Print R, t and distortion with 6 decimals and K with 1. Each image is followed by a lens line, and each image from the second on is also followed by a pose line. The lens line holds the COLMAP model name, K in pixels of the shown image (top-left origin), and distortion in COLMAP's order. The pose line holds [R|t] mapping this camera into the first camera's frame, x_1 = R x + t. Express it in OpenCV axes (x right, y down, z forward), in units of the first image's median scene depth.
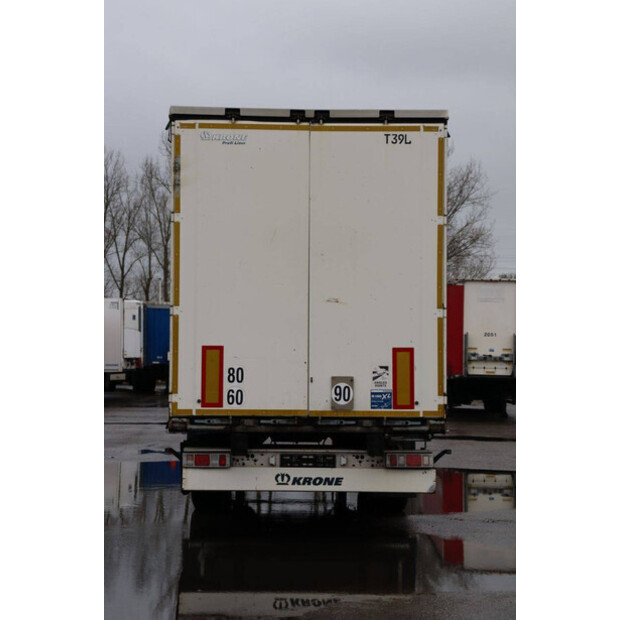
lens RADIAL K [[1447.9, 0, 311.8], [0, 1447.9, 300.4], [0, 0, 1]] dist [0.442837, -0.037530]
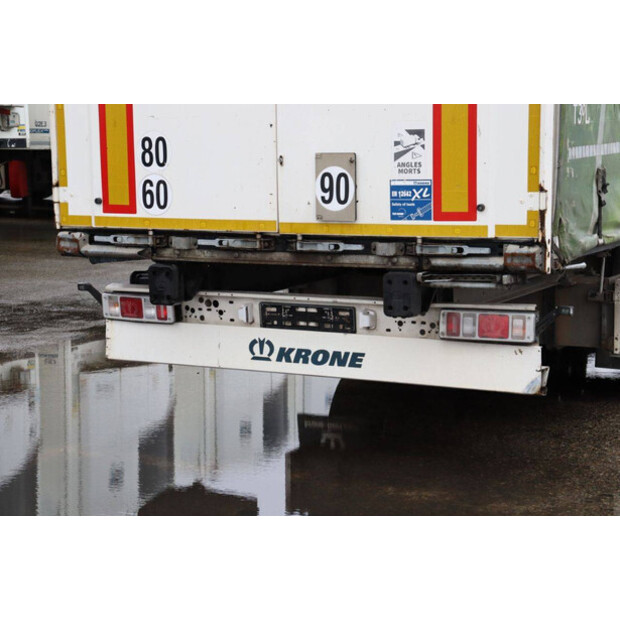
lens RADIAL K [[1447.9, 0, 311.8], [0, 1447.9, 300.4], [0, 0, 1]] dist [0.442837, -0.037530]
pose [[0.870261, 0.038649, -0.491072, 0.254738], [0.040015, 0.988076, 0.148679, 0.028455], [0.490963, -0.149039, 0.858337, 0.569985]]
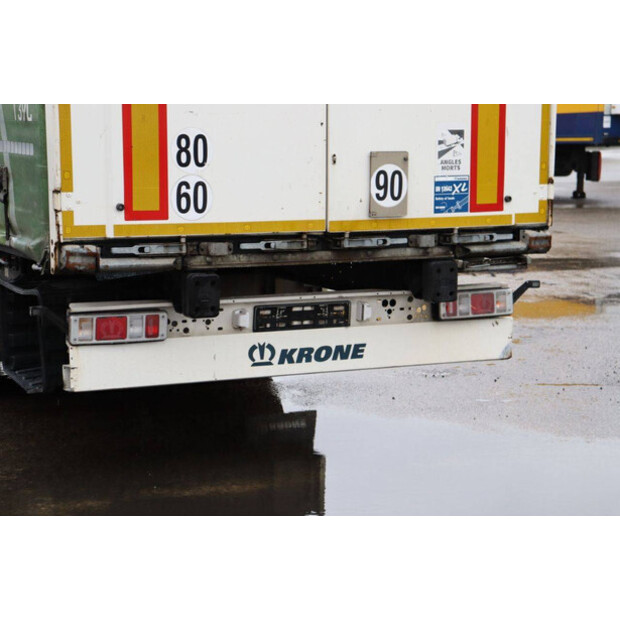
lens RADIAL K [[1447.9, 0, 311.8], [0, 1447.9, 300.4], [0, 0, 1]] dist [0.442837, -0.037530]
pose [[0.897696, -0.055766, 0.437072, -0.227386], [-0.016051, 0.987161, 0.158919, 0.023421], [-0.440323, -0.149677, 0.885275, 0.553618]]
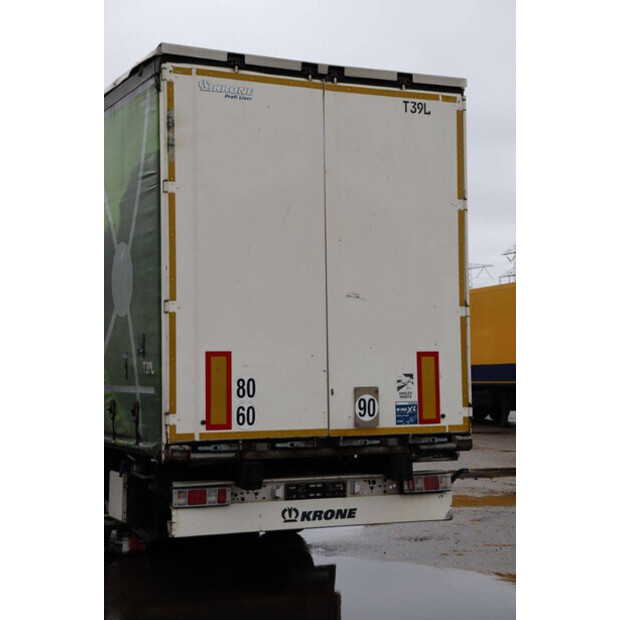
lens RADIAL K [[1165.4, 0, 310.0], [0, 1165.4, 310.0], [0, 0, 1]] dist [0.263425, -0.082515]
pose [[0.917160, 0.004592, 0.398492, -0.275178], [0.001222, 0.999897, -0.014335, 0.017848], [-0.398517, 0.013634, 0.917060, 0.397169]]
